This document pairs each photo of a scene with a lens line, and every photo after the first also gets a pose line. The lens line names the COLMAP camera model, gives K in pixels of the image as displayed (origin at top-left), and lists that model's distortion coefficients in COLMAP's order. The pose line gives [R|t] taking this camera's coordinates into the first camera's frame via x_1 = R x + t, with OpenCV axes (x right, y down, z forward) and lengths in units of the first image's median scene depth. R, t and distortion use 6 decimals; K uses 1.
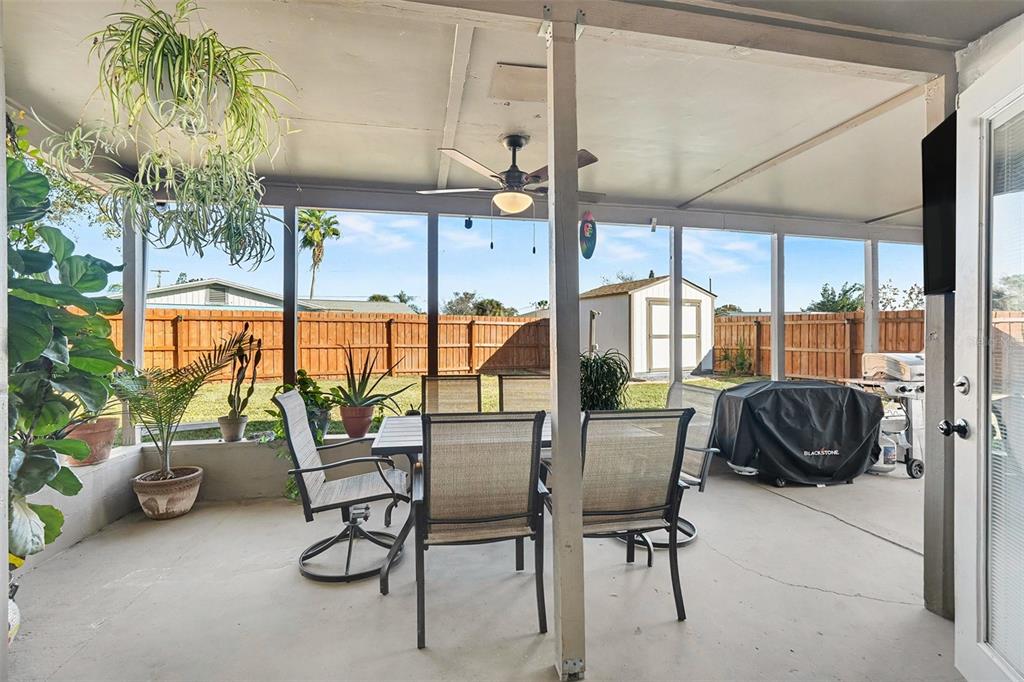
lens RADIAL K [[465.1, 0, 512.0], [0, 465.1, 341.0], [0, 0, 1]] dist [-0.030894, -0.000228]
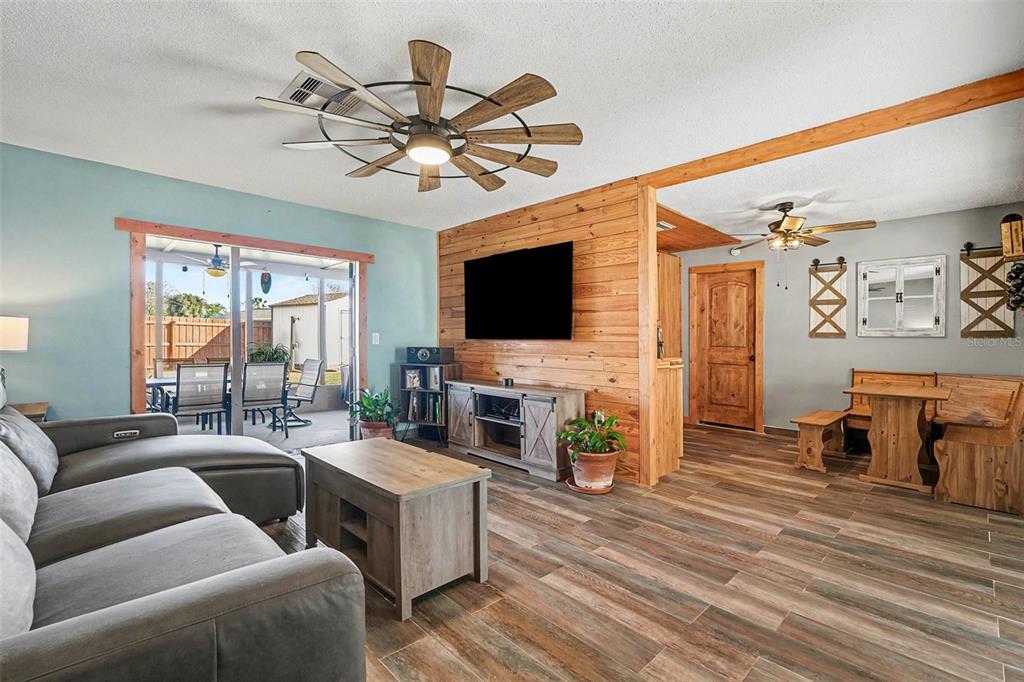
lens RADIAL K [[465.1, 0, 512.0], [0, 465.1, 341.0], [0, 0, 1]] dist [-0.030894, -0.000228]
pose [[0.841050, 0.008925, 0.540884, 0.003661], [-0.007505, 0.999960, -0.004831, 0.001386], [-0.540906, 0.000004, 0.841083, -0.479283]]
